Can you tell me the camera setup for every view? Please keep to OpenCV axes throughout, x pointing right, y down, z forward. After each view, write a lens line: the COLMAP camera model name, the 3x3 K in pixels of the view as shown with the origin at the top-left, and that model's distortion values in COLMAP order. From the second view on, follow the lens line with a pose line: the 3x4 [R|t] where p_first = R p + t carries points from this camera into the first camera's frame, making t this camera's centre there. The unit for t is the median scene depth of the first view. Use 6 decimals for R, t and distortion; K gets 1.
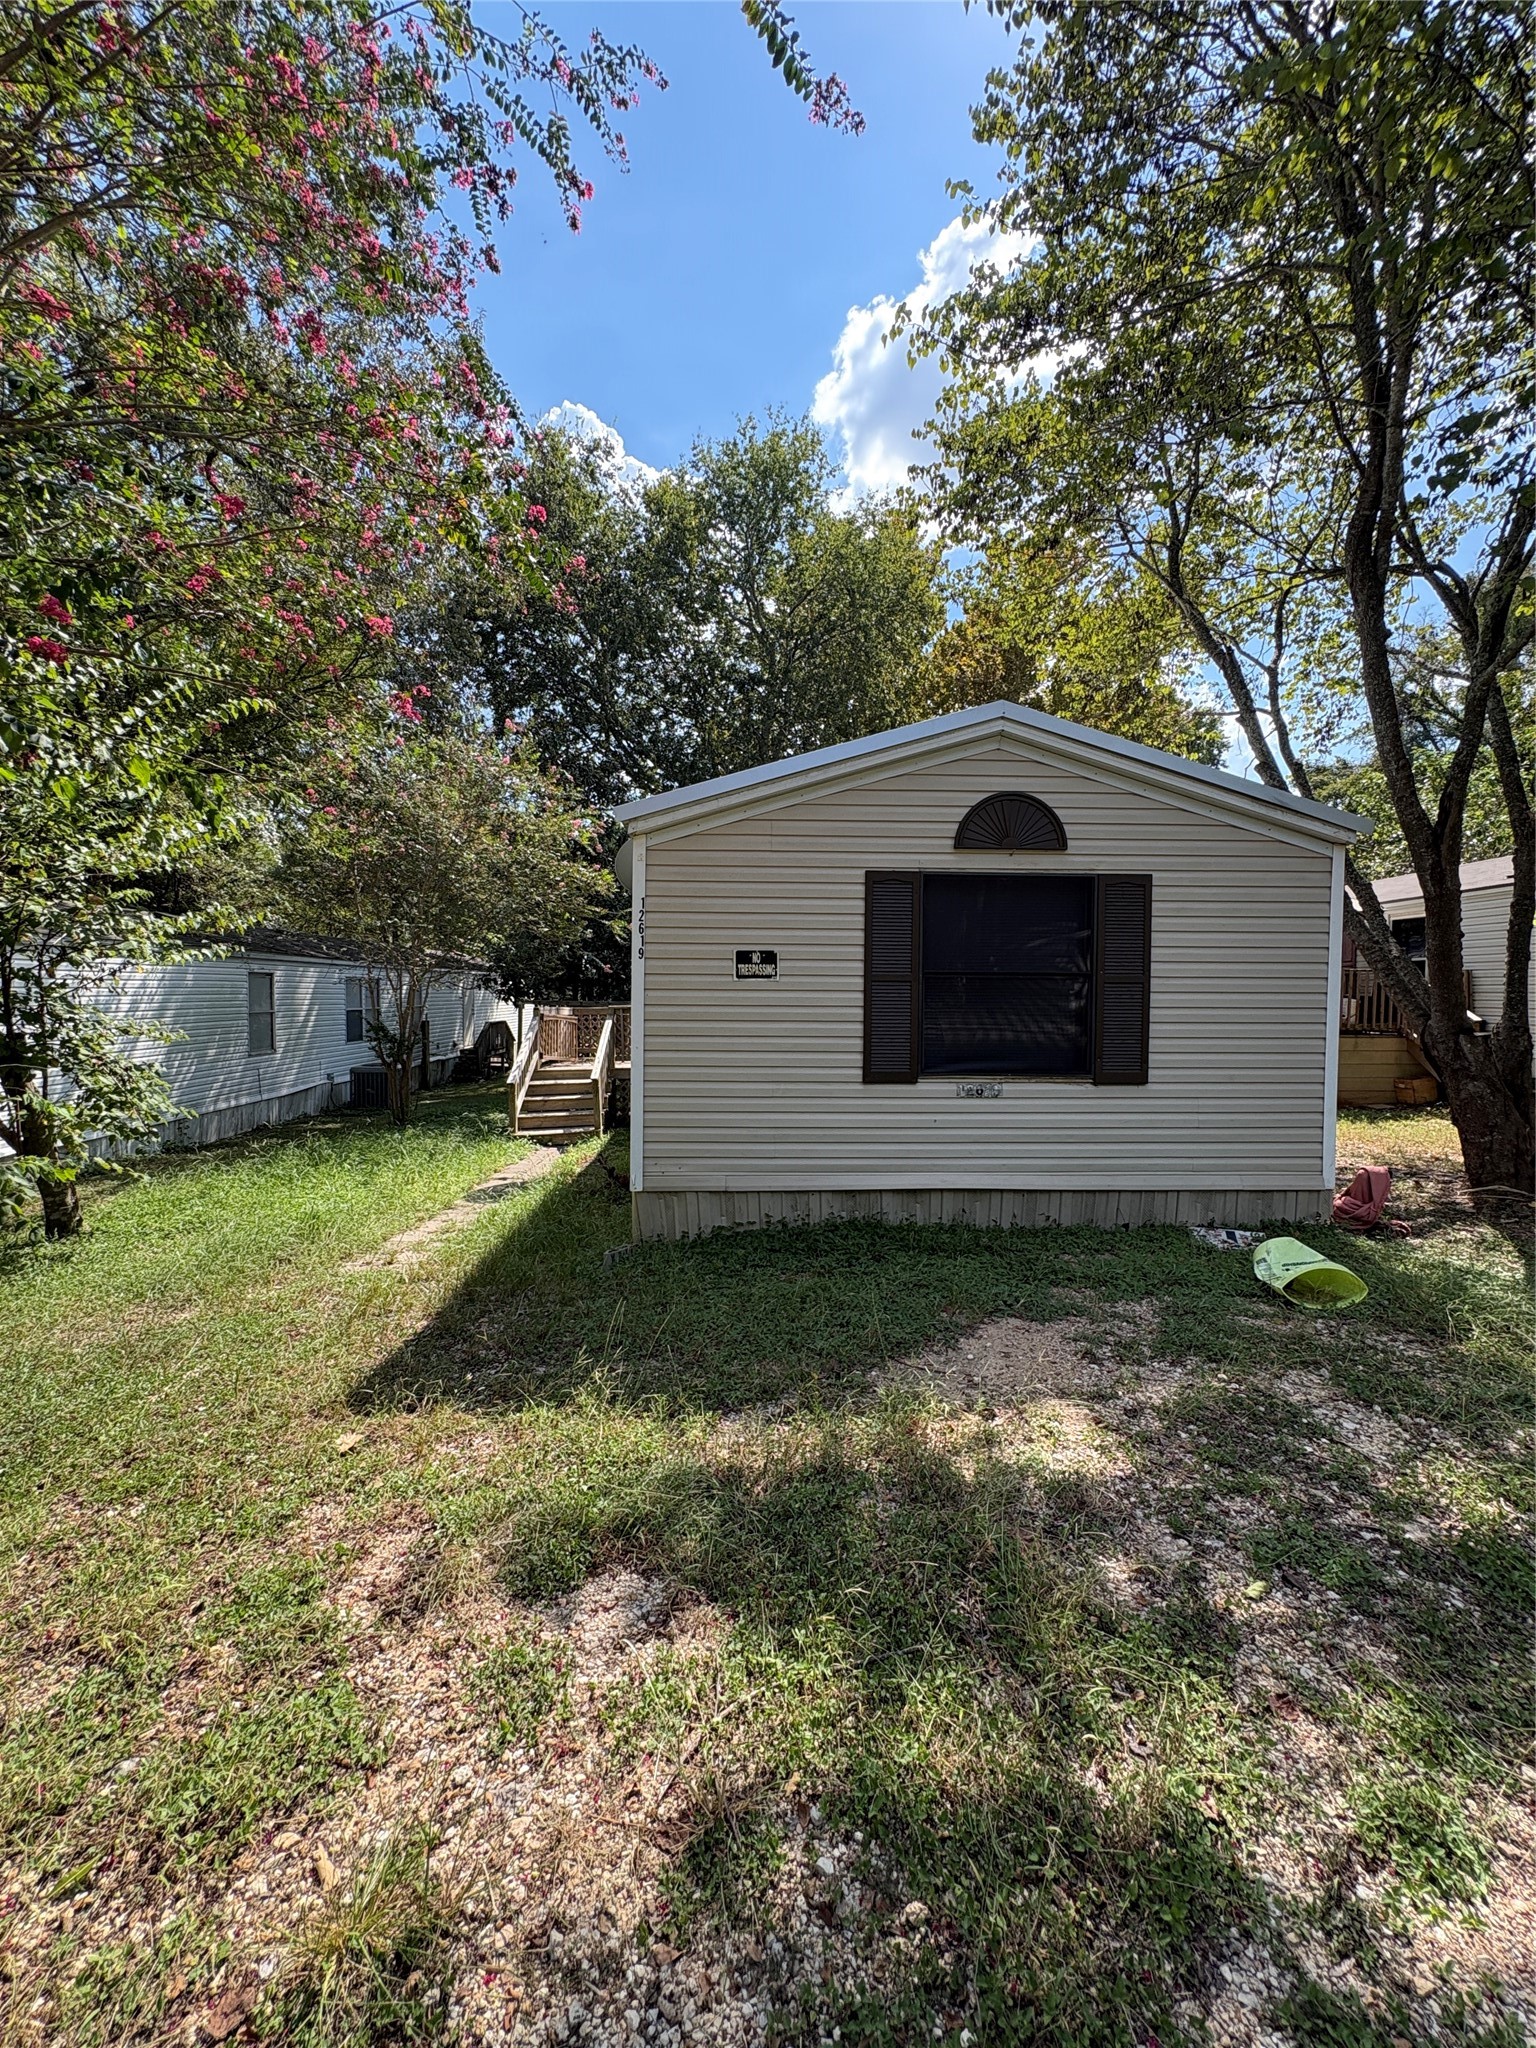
lens RADIAL K [[818.5, 0, 767.7], [0, 818.5, 1025.1], [0, 0, 1]] dist [-0.000037, 0.000145]
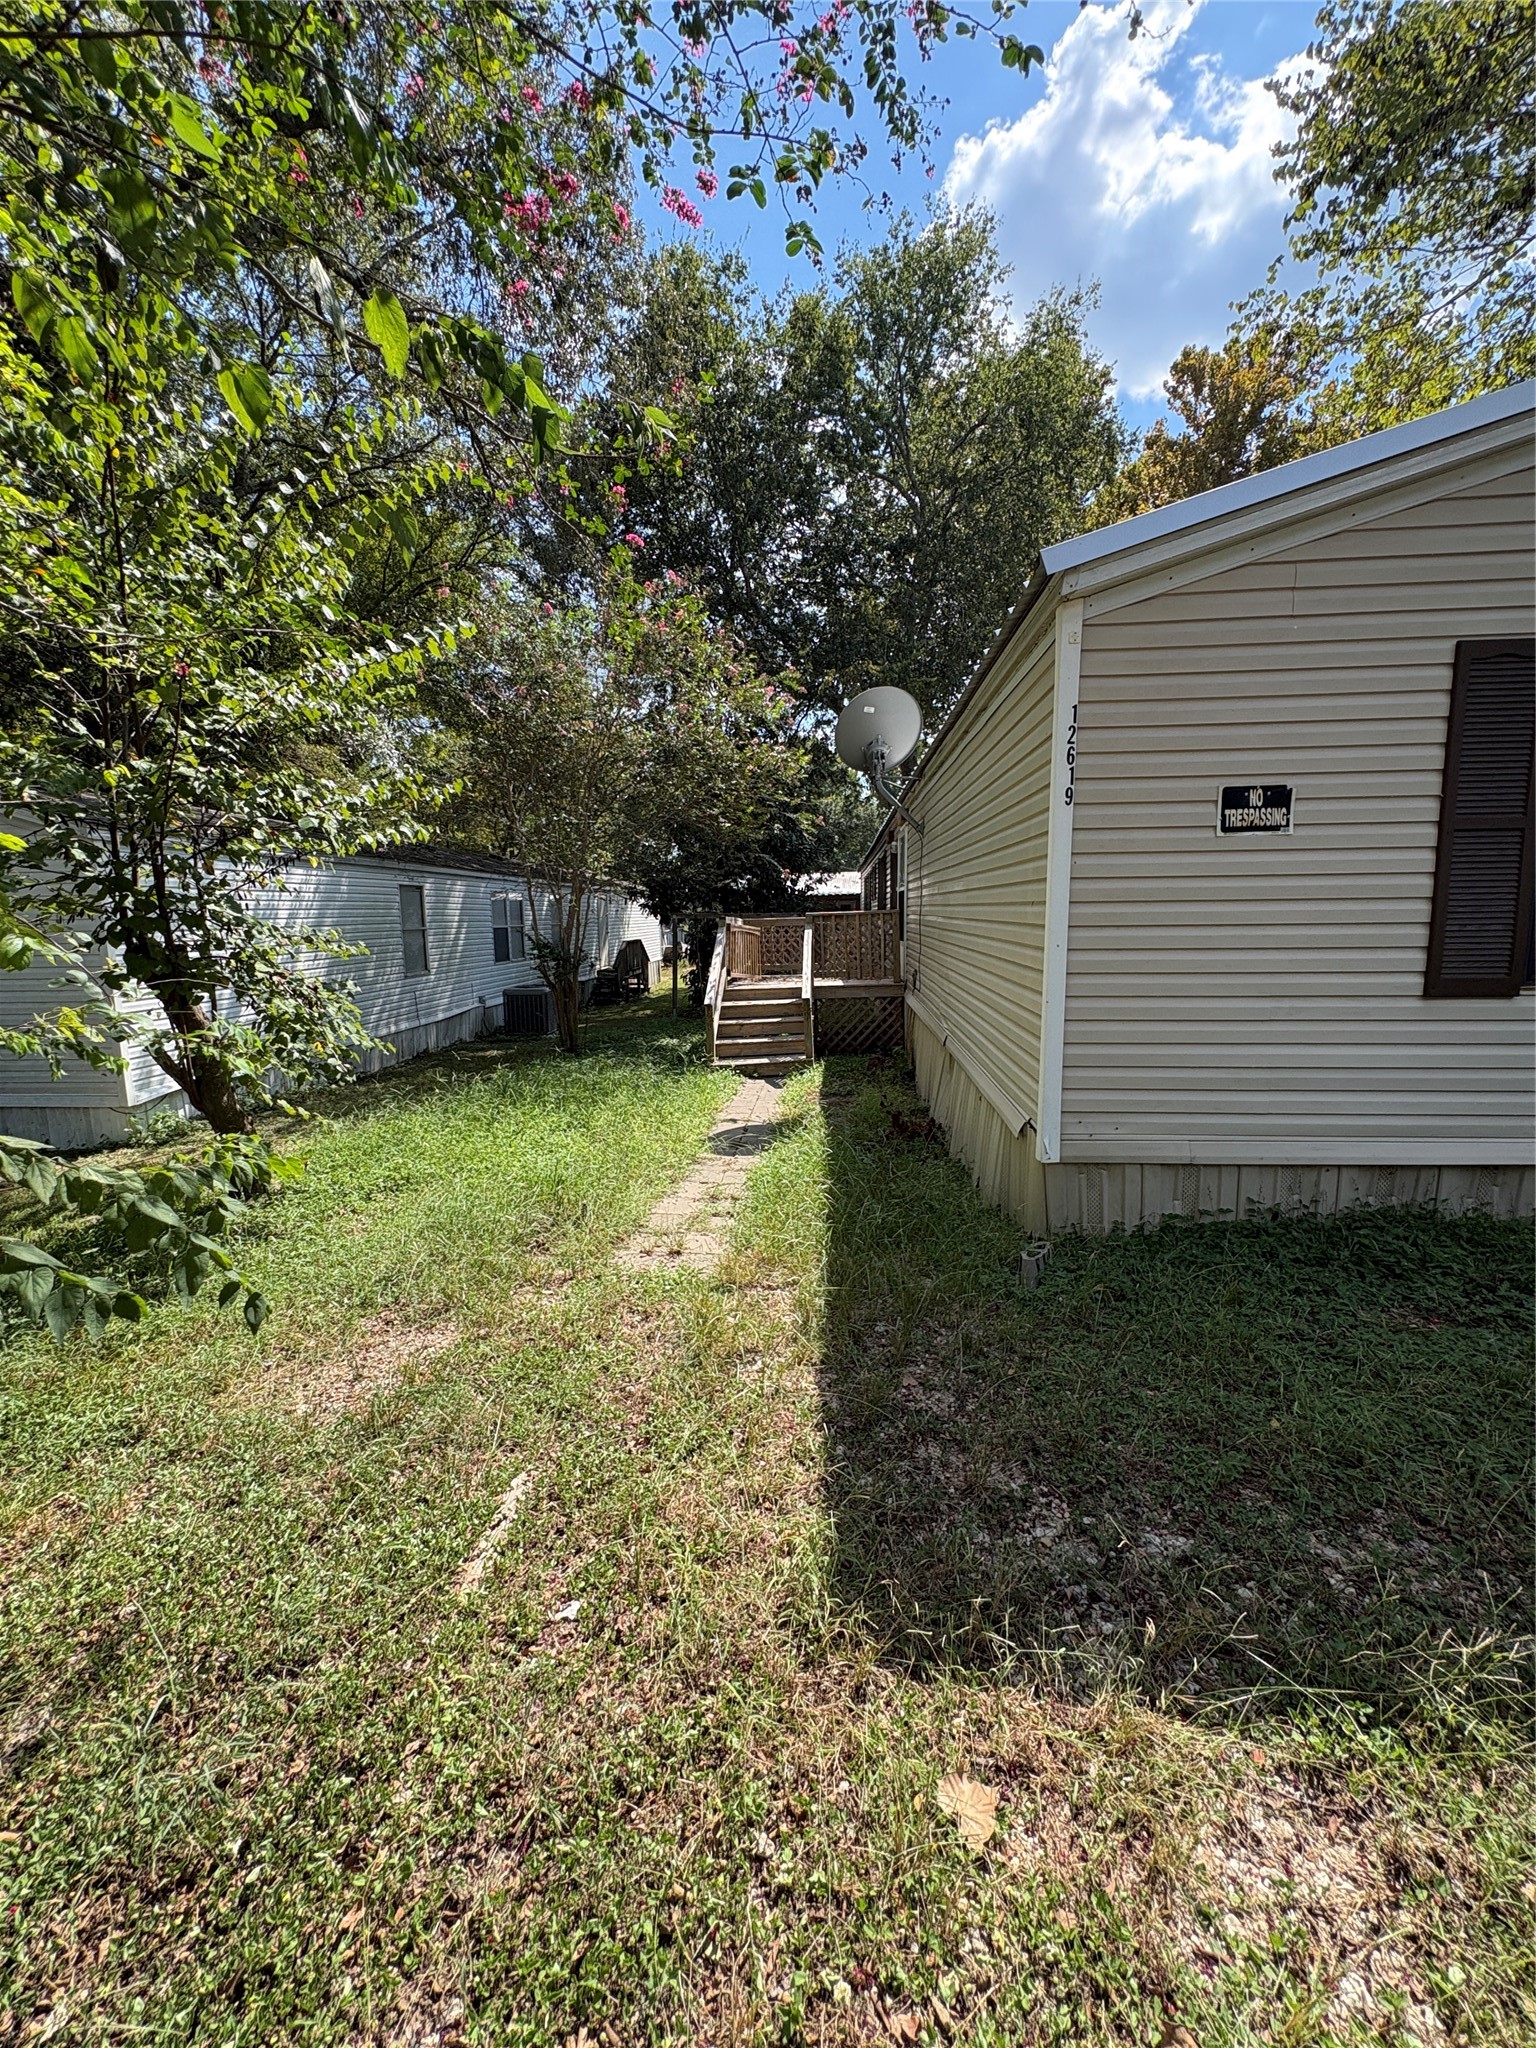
lens RADIAL K [[818.5, 0, 768.8], [0, 818.5, 1022.5], [0, 0, 1]] dist [-0.000037, 0.000145]
pose [[0.993986, -0.005951, -0.109346, -0.277270], [0.016143, 0.995576, 0.092562, 0.021123], [0.108311, -0.093771, 0.989685, 0.288297]]
